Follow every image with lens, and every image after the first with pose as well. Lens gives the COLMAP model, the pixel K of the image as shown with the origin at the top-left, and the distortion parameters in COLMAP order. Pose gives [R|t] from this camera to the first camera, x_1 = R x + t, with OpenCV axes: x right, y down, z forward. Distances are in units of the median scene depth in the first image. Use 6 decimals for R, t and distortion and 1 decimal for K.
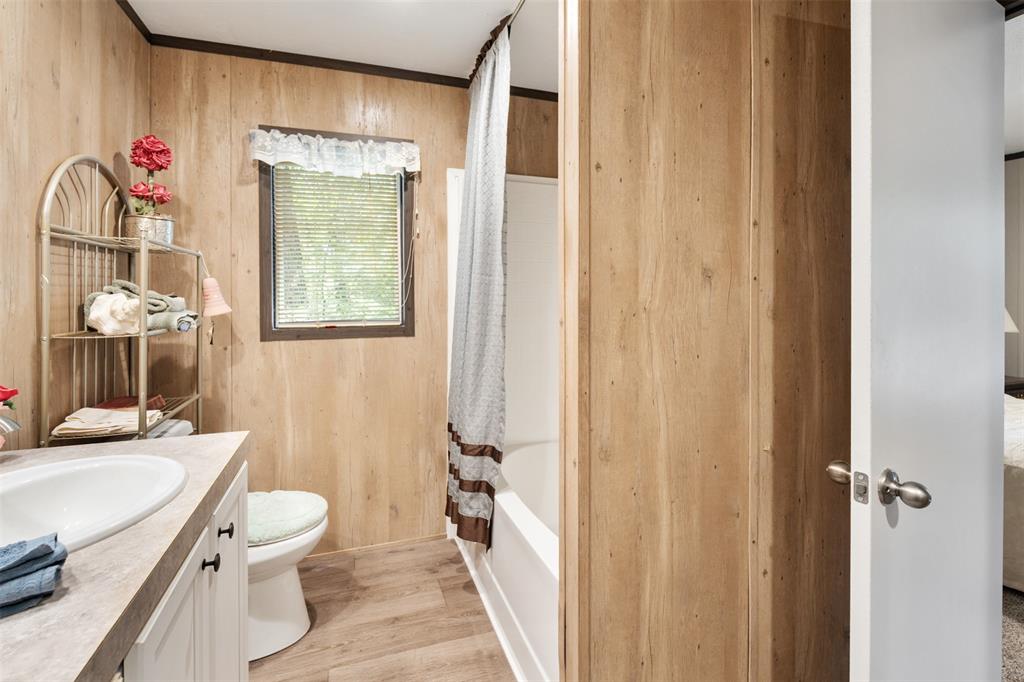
lens RADIAL K [[481.1, 0, 511.9], [0, 481.1, 297.2], [0, 0, 1]] dist [-0.002098, -0.000554]
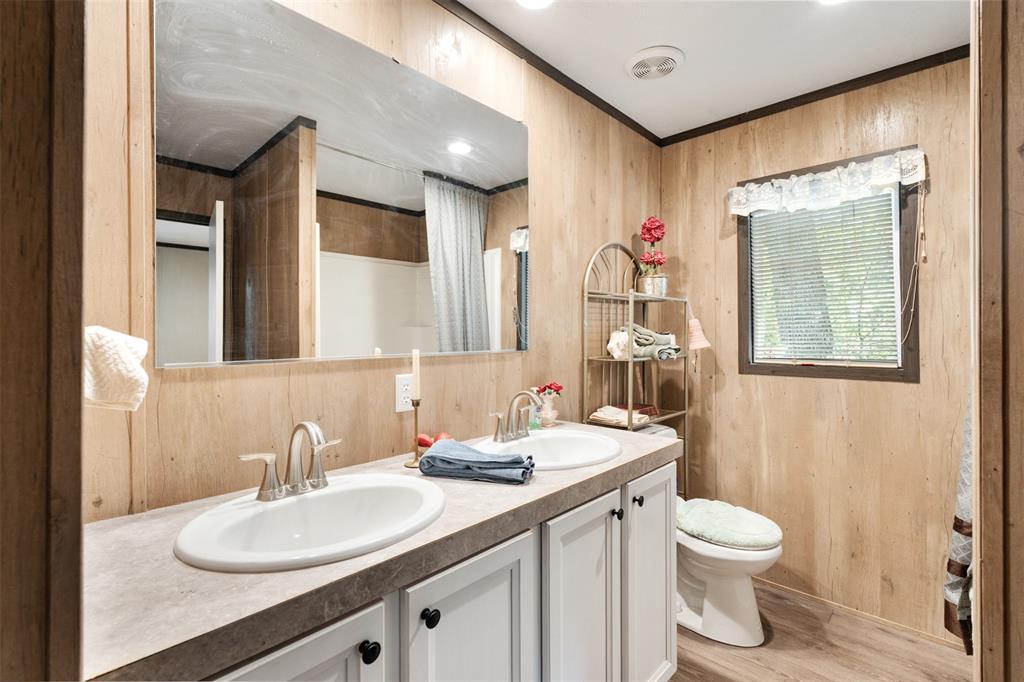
lens RADIAL K [[468.5, 0, 510.2], [0, 468.5, 332.4], [0, 0, 1]] dist [0.002351, 0.000452]
pose [[0.461400, -0.001208, -0.887191, 0.212066], [-0.003048, 0.999991, -0.002947, -0.000109], [0.887187, 0.004064, 0.461392, 0.015790]]
